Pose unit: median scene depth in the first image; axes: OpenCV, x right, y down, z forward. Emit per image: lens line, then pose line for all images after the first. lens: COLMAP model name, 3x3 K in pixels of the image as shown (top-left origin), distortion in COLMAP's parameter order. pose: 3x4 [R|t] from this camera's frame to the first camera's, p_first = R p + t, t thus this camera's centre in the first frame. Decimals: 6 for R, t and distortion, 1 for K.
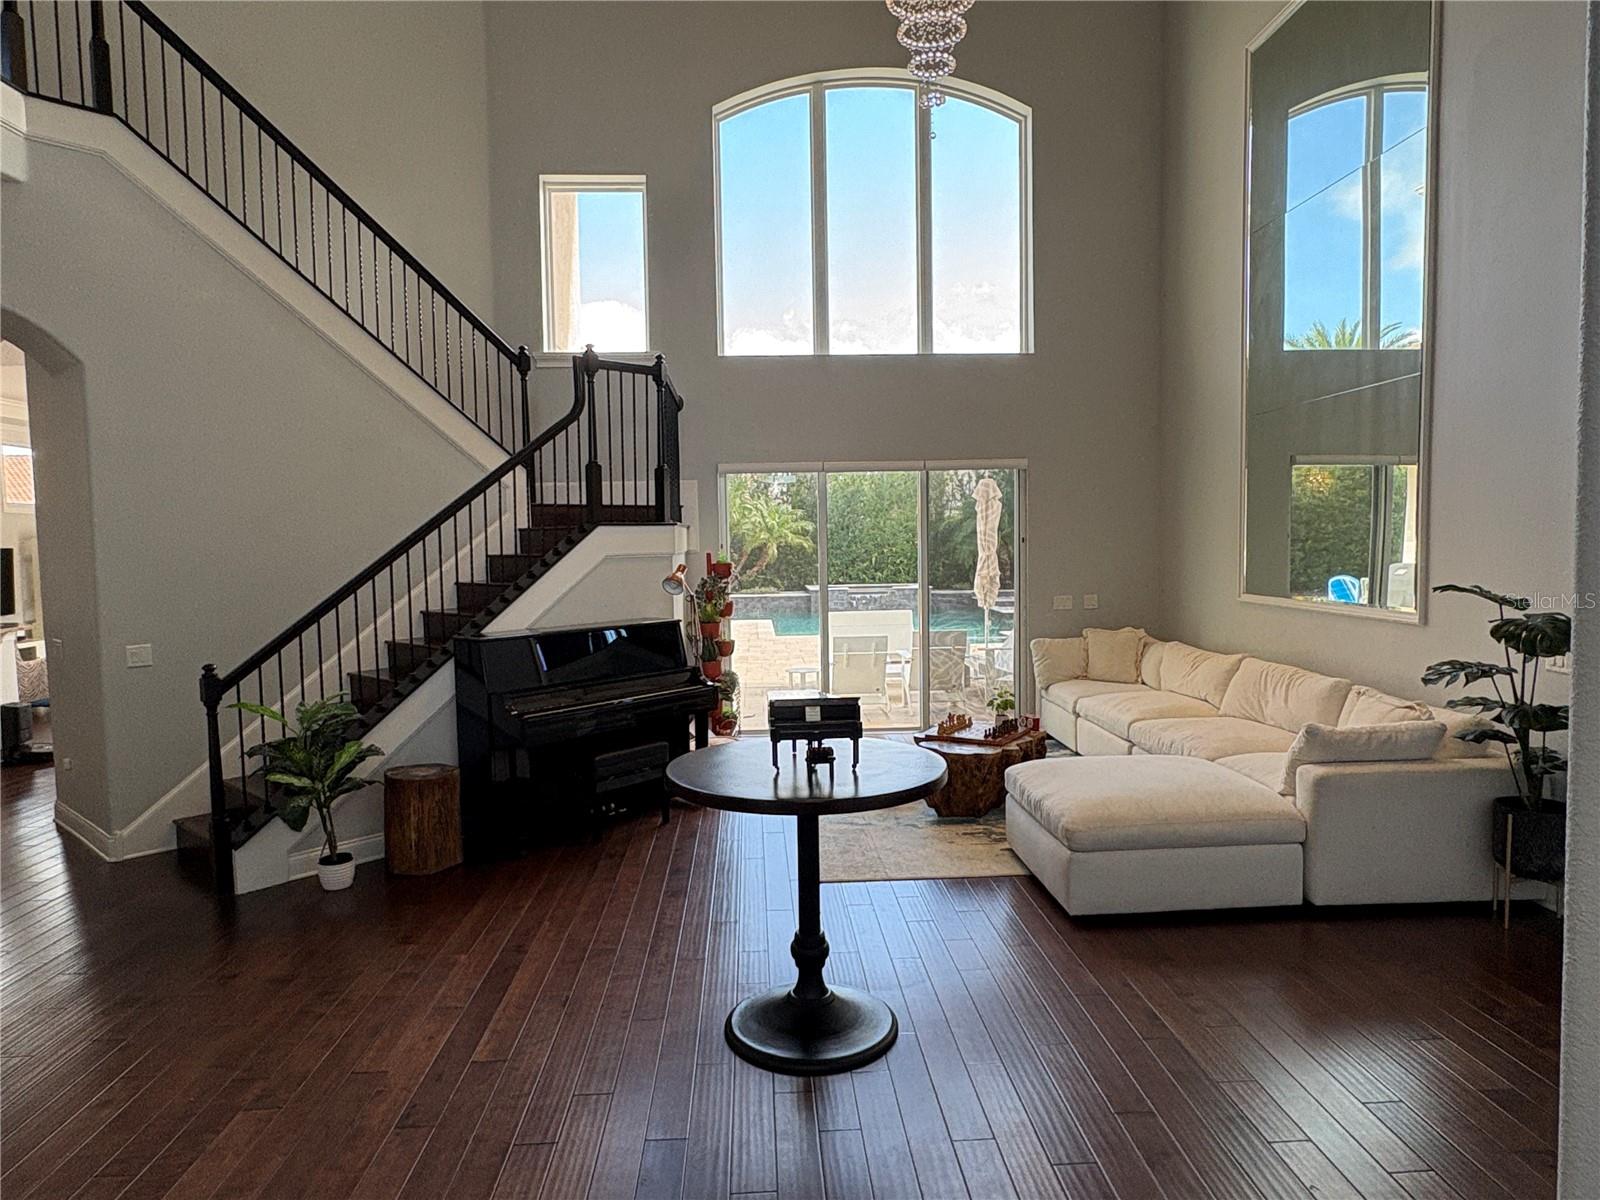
lens RADIAL K [[987.9, 0, 798.8], [0, 987.9, 600.4], [0, 0, 1]] dist [-0.003756, 0.004065]
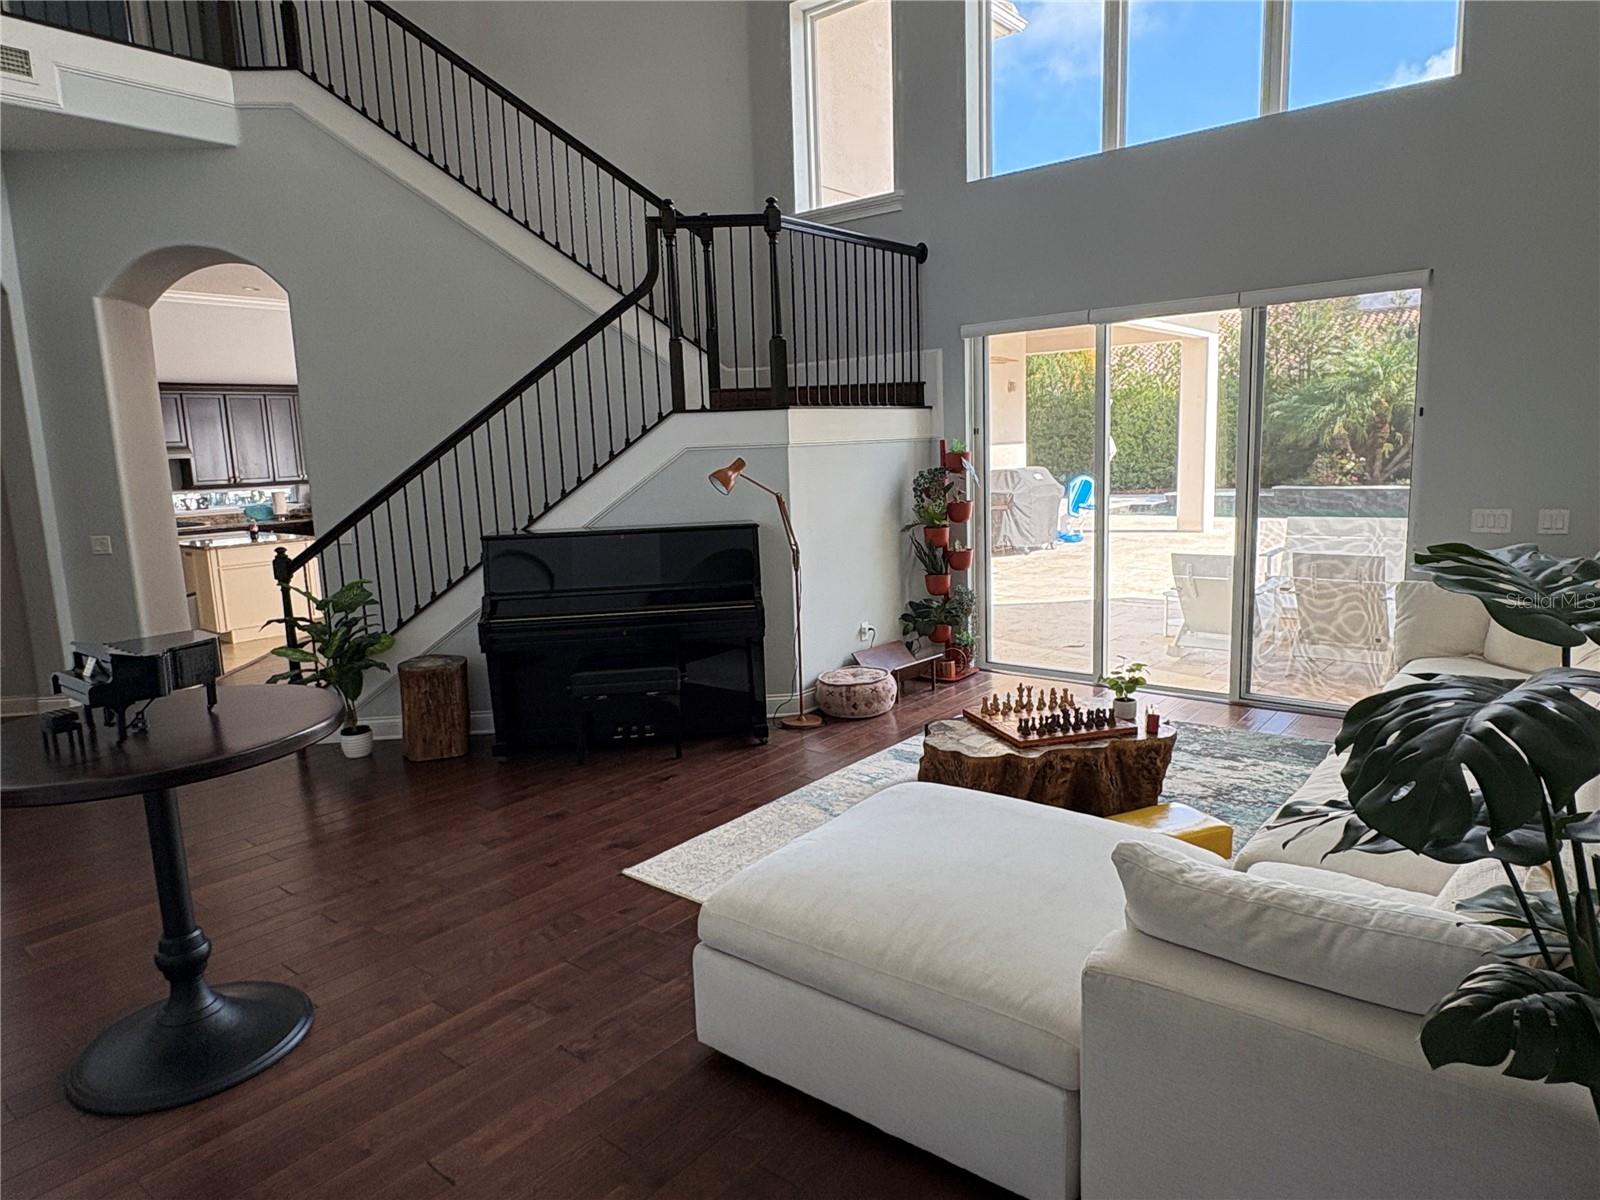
lens RADIAL K [[987.9, 0, 801.0], [0, 987.9, 592.7], [0, 0, 1]] dist [-0.003756, 0.004065]
pose [[0.741242, 0.092505, -0.664834, 0.528219], [-0.018604, 0.992909, 0.117412, -0.024596], [0.670980, -0.074662, 0.737706, 0.454827]]
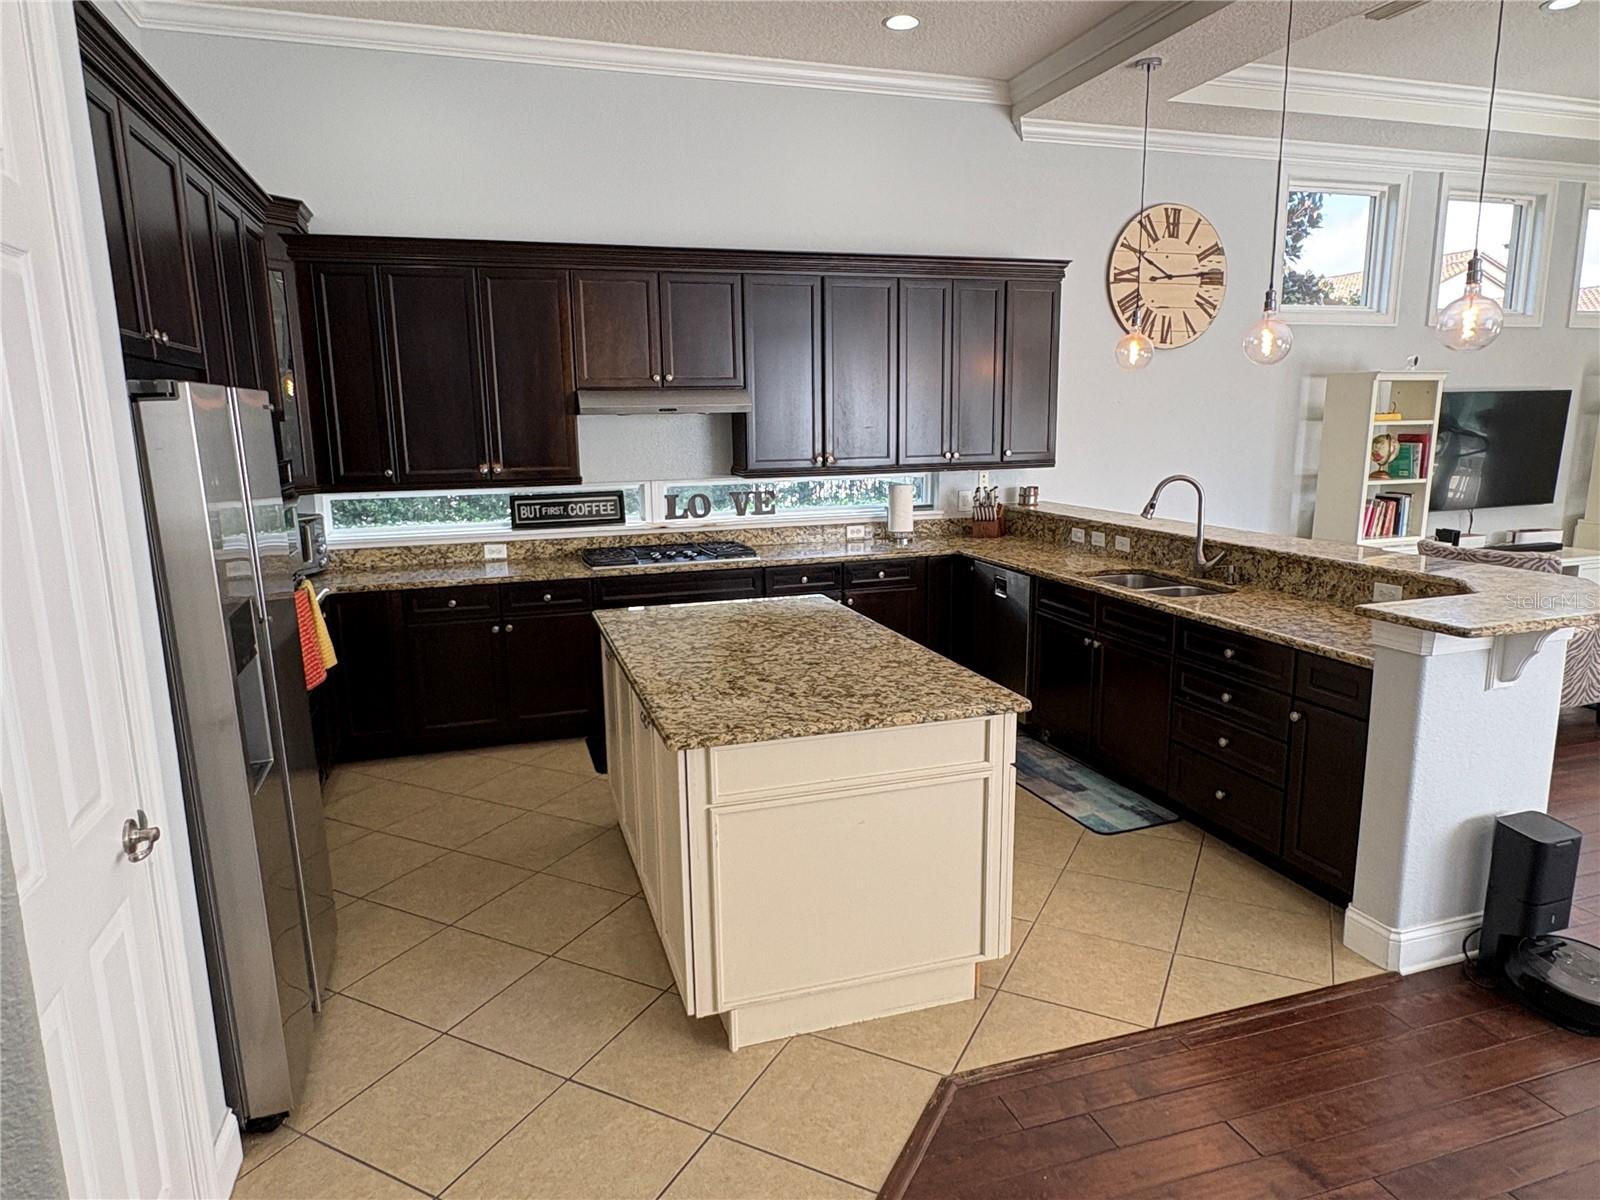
lens RADIAL K [[987.9, 0, 798.1], [0, 987.9, 598.4], [0, 0, 1]] dist [-0.003756, 0.004065]
pose [[0.257967, 0.192361, -0.946811, -0.784621], [-0.047891, 0.981320, 0.186324, -0.040957], [0.964966, -0.002722, 0.262361, 0.914842]]
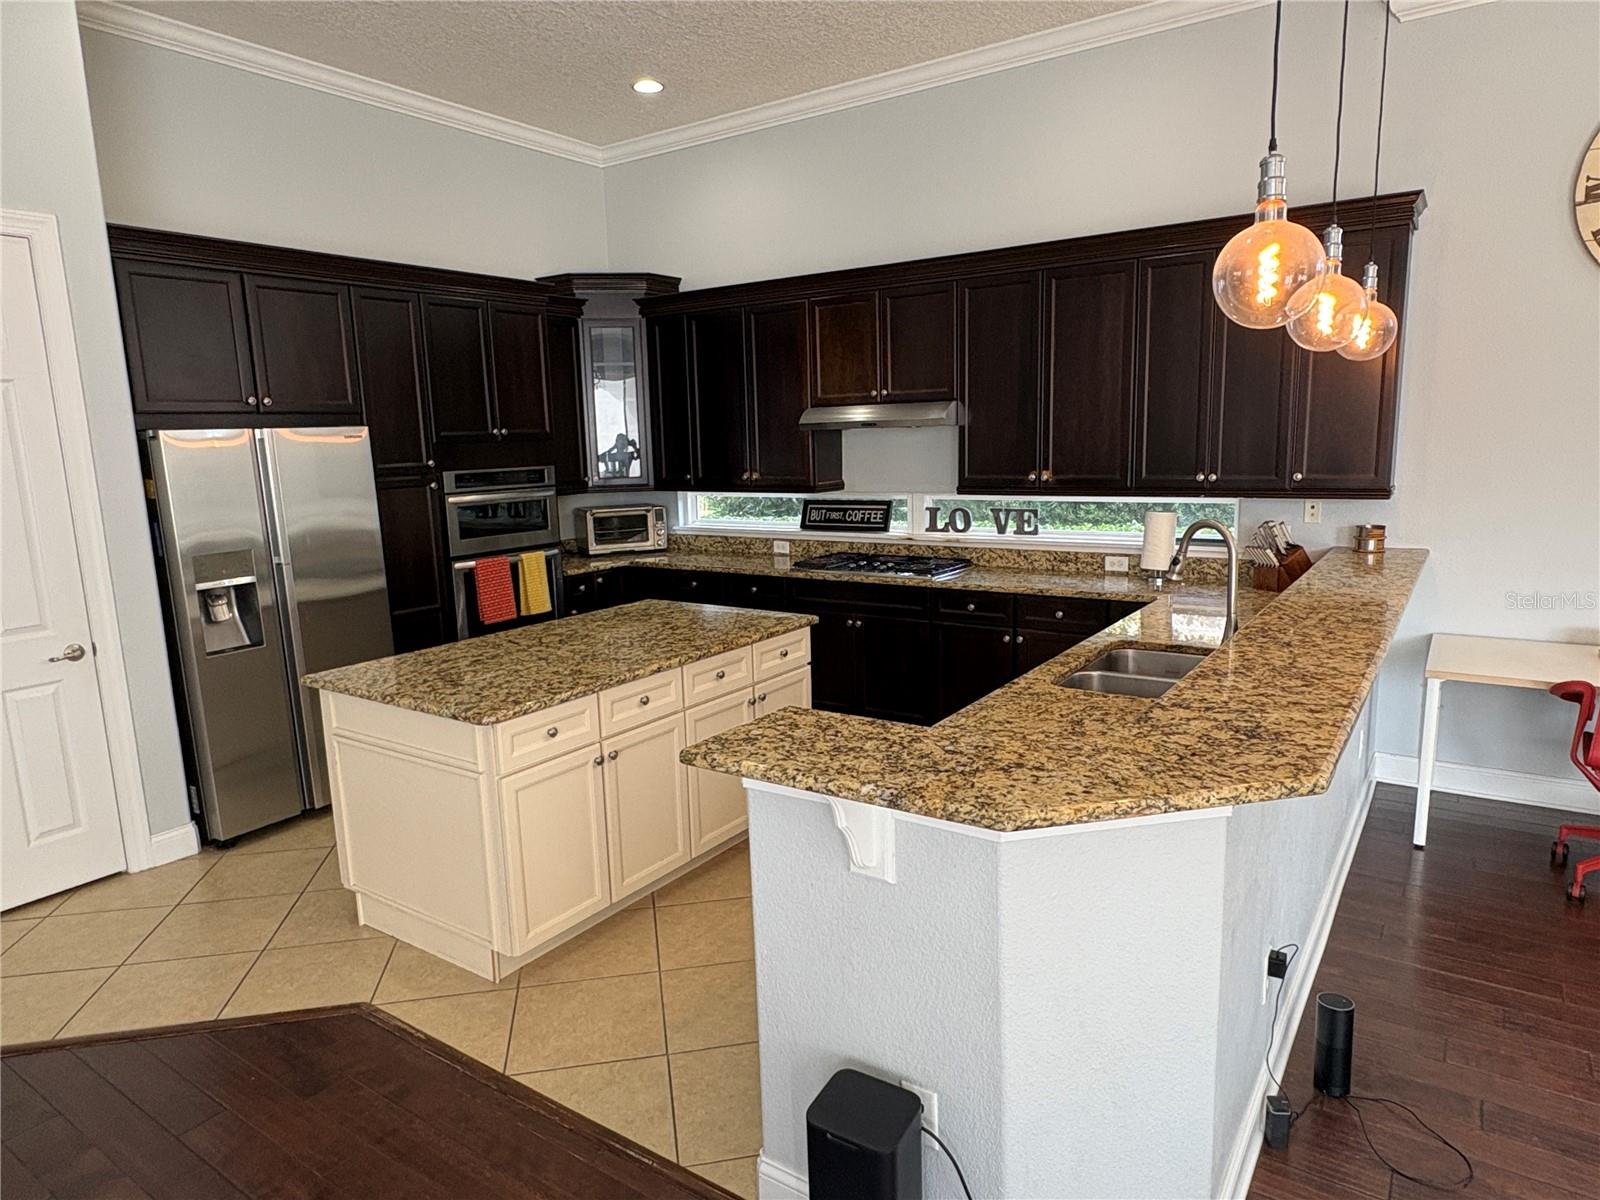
lens RADIAL K [[987.9, 0, 799.3], [0, 987.9, 604.5], [0, 0, 1]] dist [-0.003756, 0.004065]
pose [[-0.605861, 0.172468, -0.776651, -0.913064], [-0.007766, 0.974891, 0.222549, -0.076988], [0.795533, 0.140865, -0.589309, 1.555111]]
